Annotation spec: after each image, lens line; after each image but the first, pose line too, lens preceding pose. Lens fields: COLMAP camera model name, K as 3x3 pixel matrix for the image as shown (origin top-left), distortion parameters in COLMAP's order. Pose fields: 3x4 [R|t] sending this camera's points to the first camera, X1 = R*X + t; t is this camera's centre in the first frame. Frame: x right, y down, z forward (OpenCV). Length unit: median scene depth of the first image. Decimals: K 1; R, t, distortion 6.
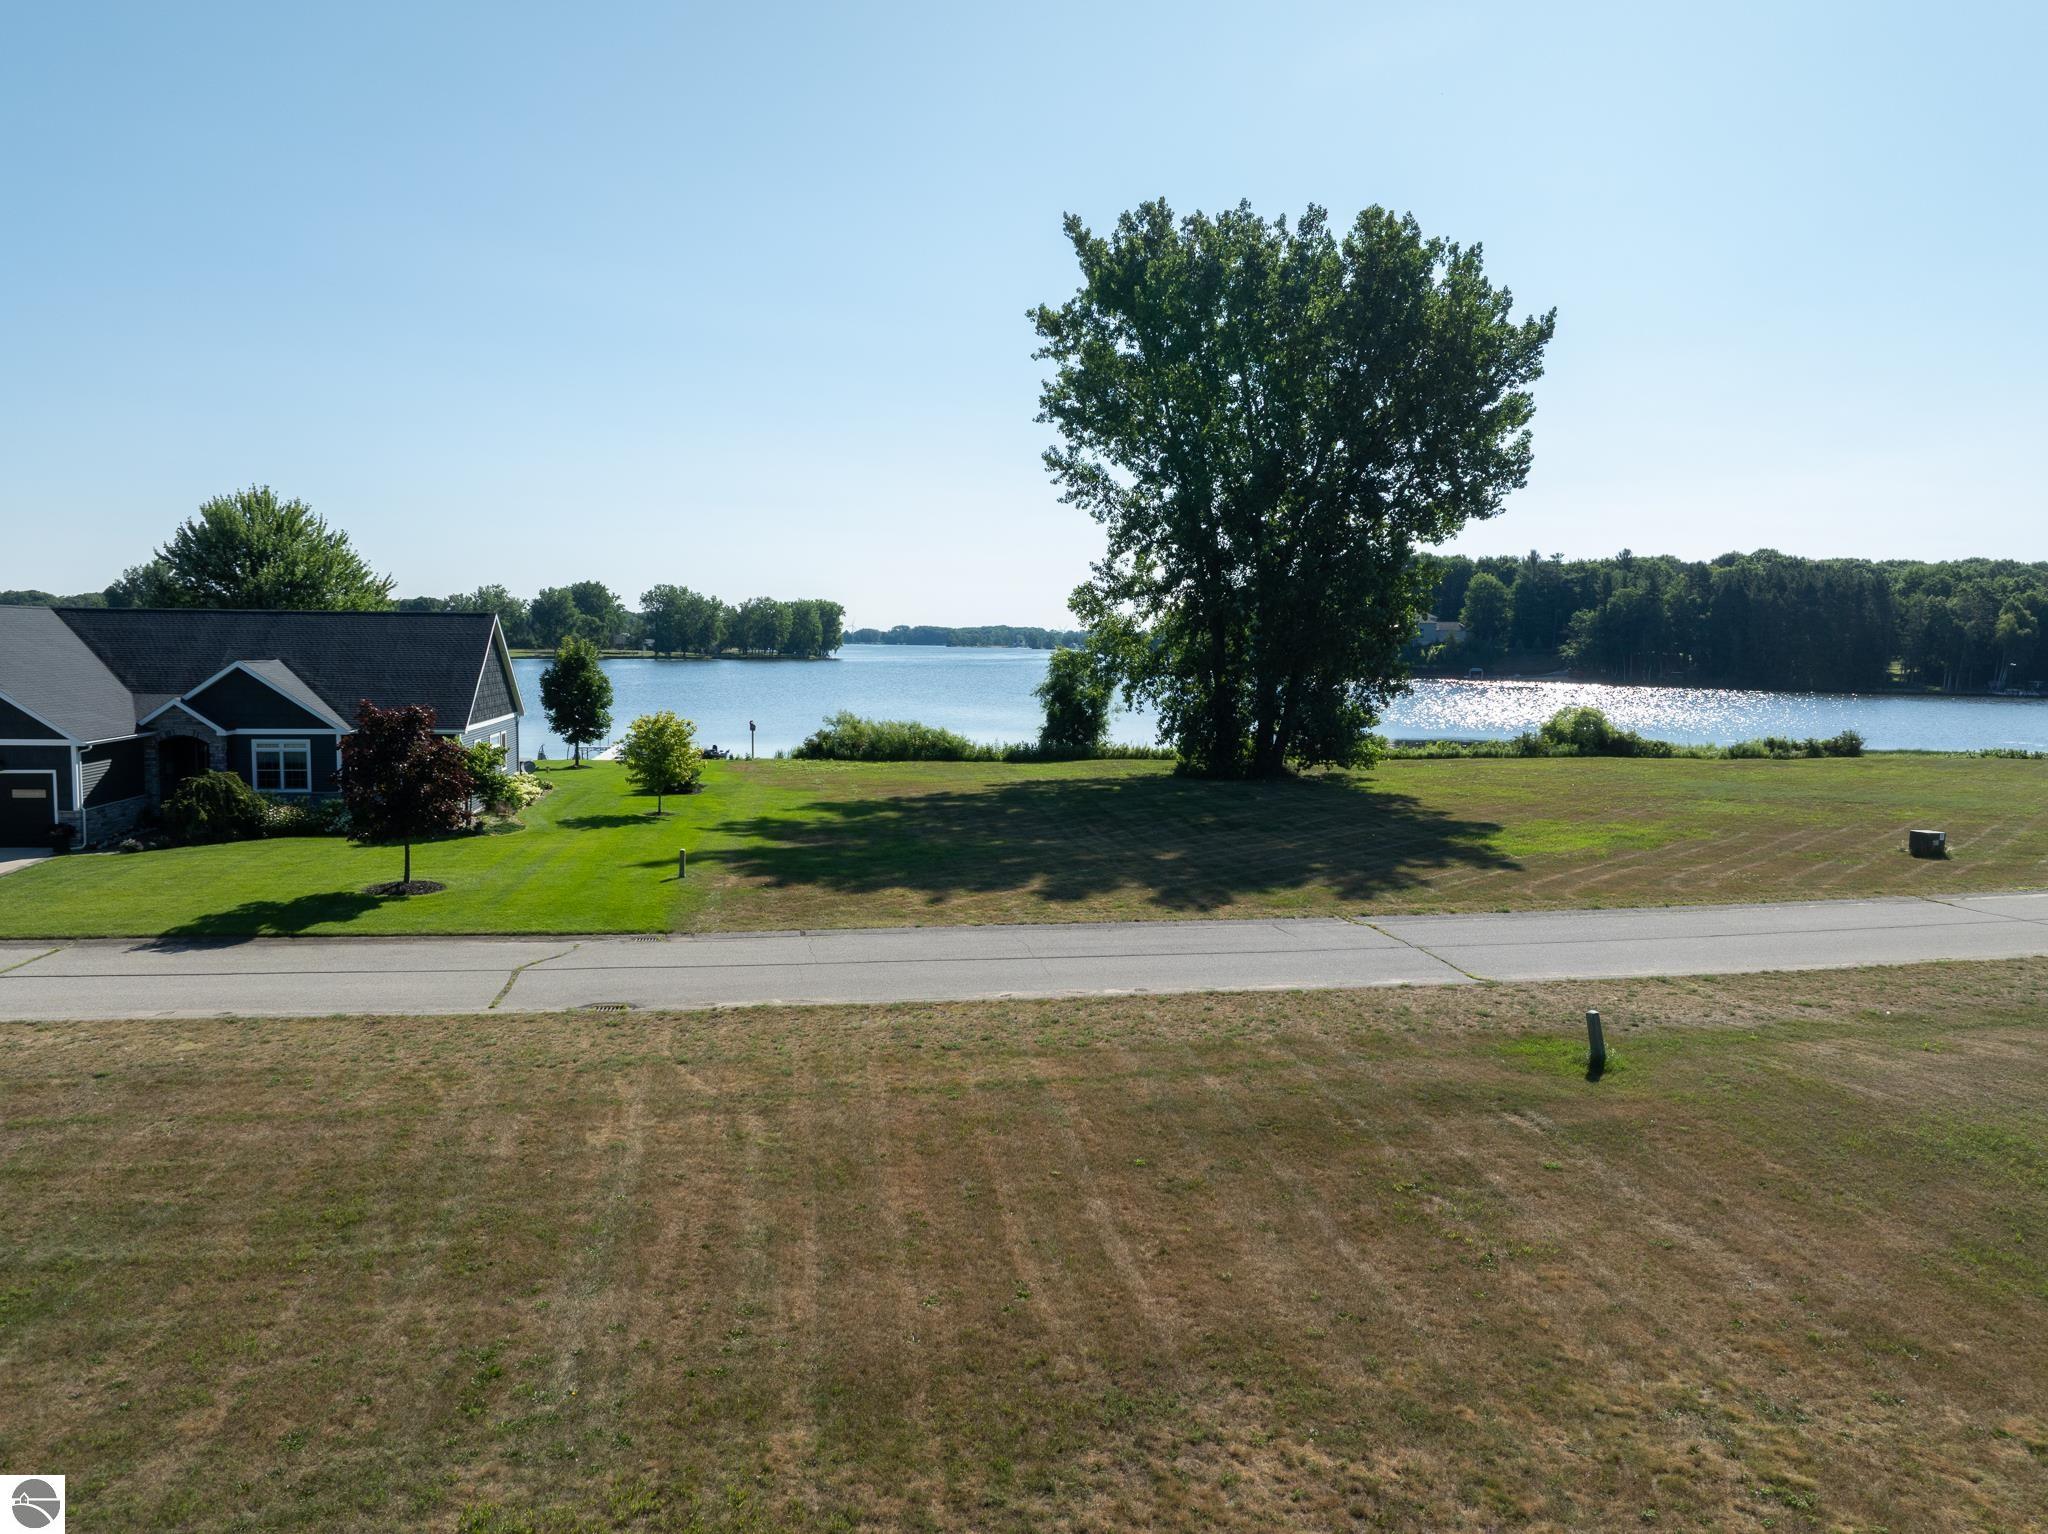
lens RADIAL K [[1452.3, 0, 1024.0], [0, 1452.3, 767.0], [0, 0, 1]] dist [-0.037311, 0.021551]
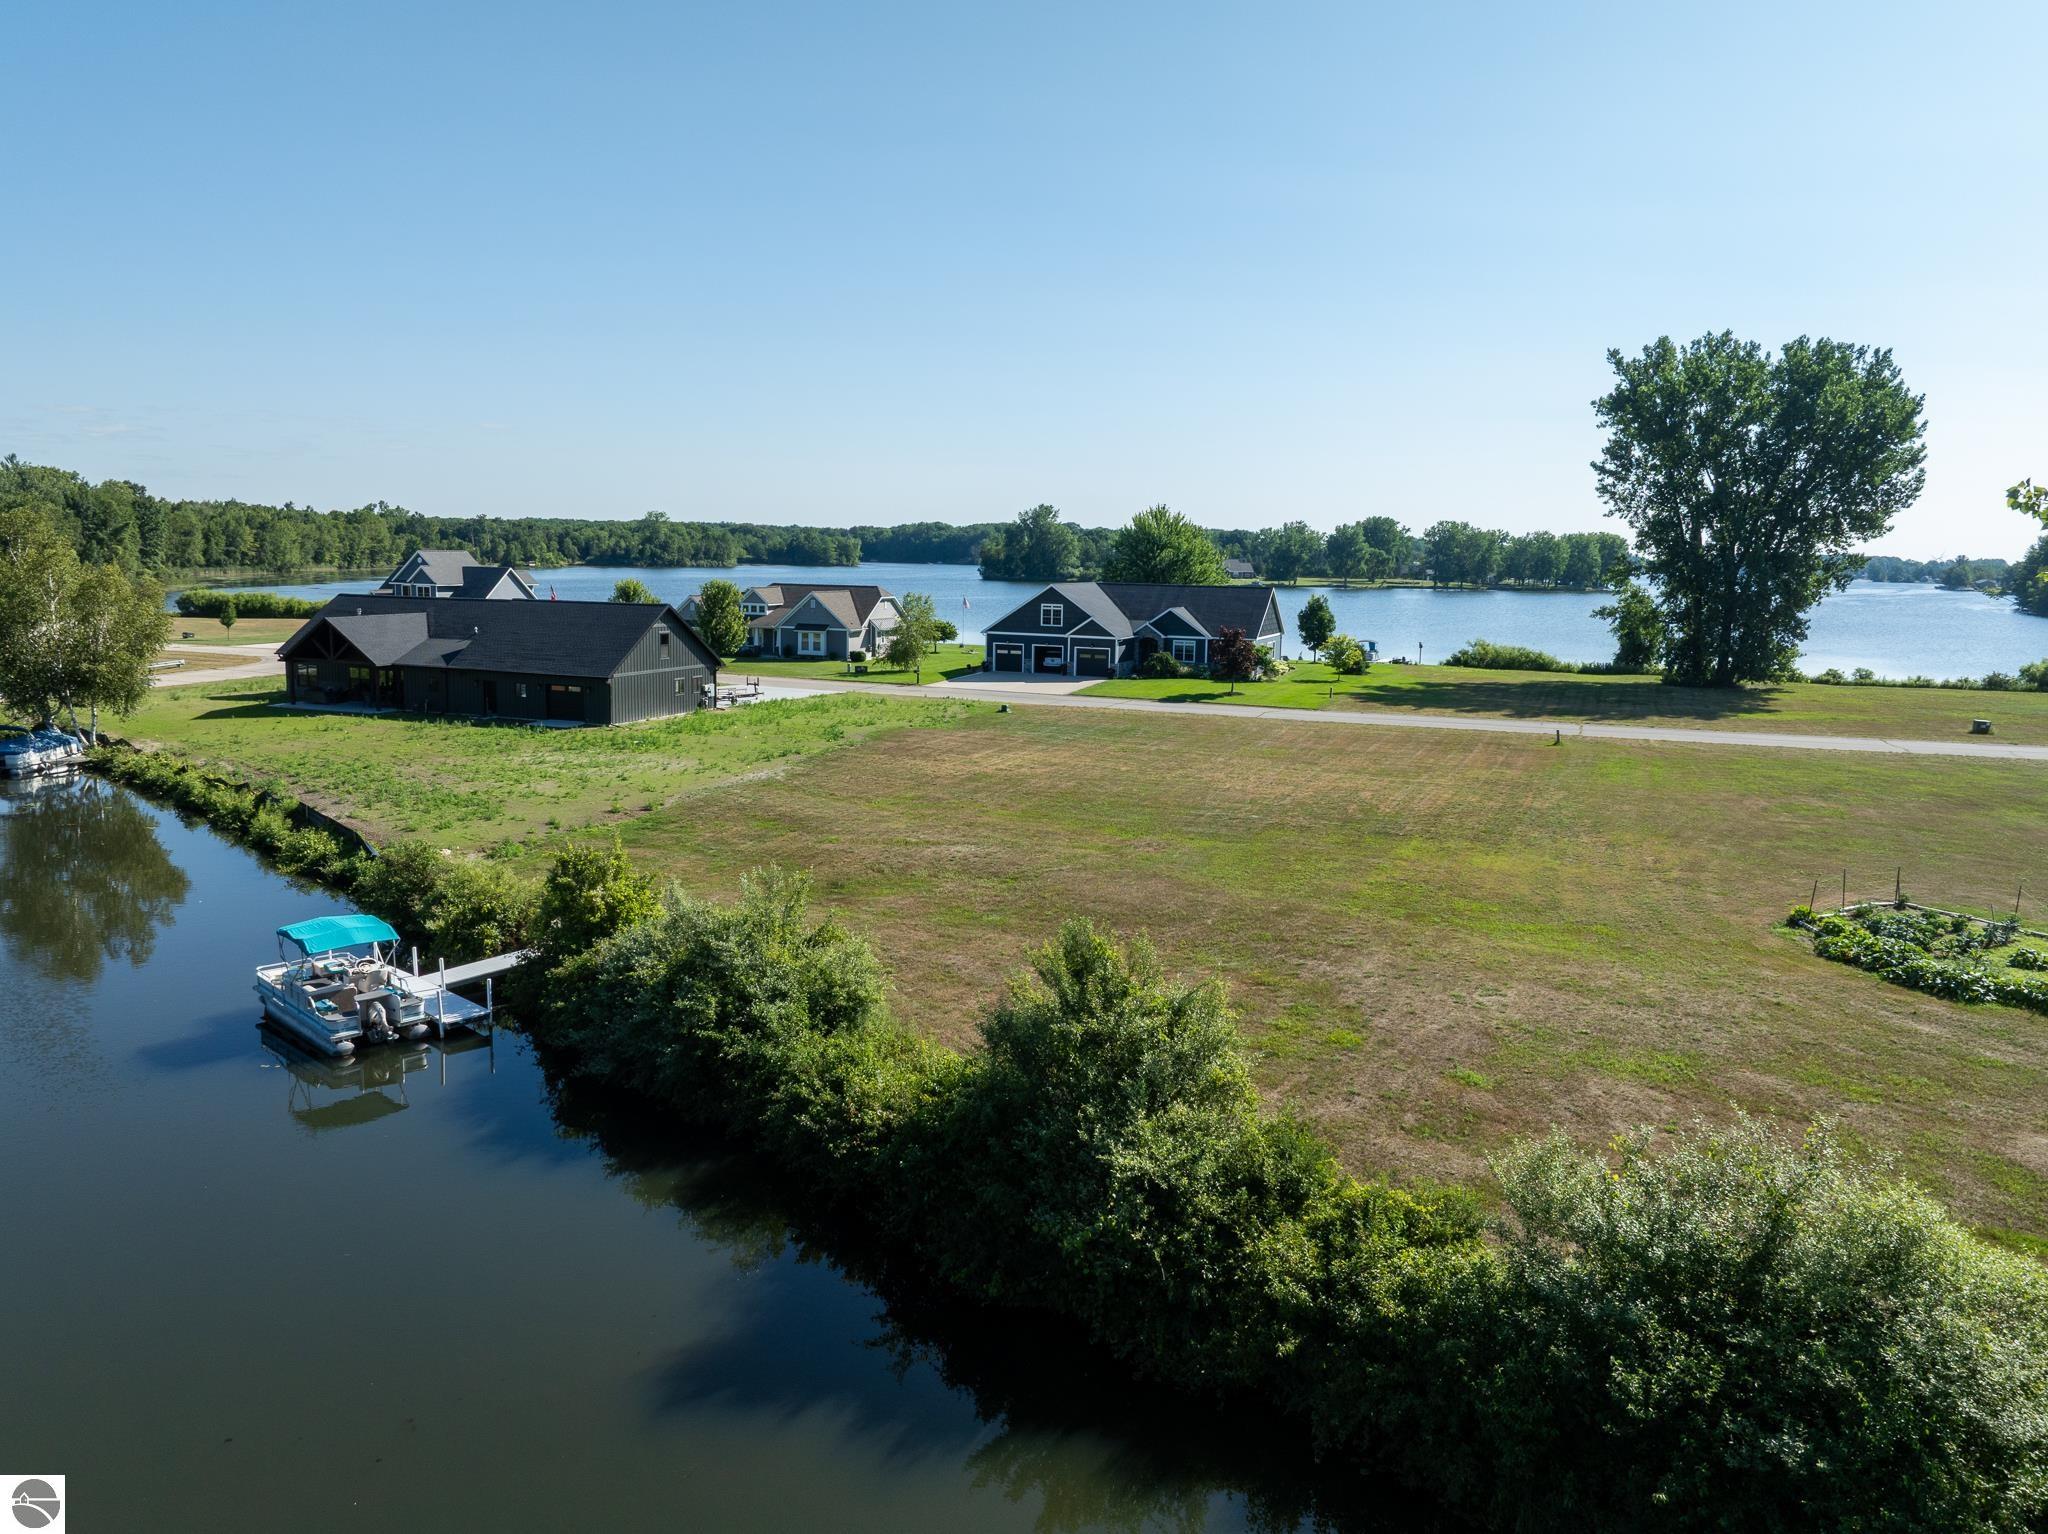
lens RADIAL K [[1452.3, 0, 1024.0], [0, 1452.3, 767.0], [0, 0, 1]] dist [-0.037311, 0.021551]
pose [[0.859547, 0.076632, -0.505278, 0.318959], [-0.050413, 0.996586, 0.065387, 0.029917], [0.508563, -0.030731, 0.860476, -0.789895]]
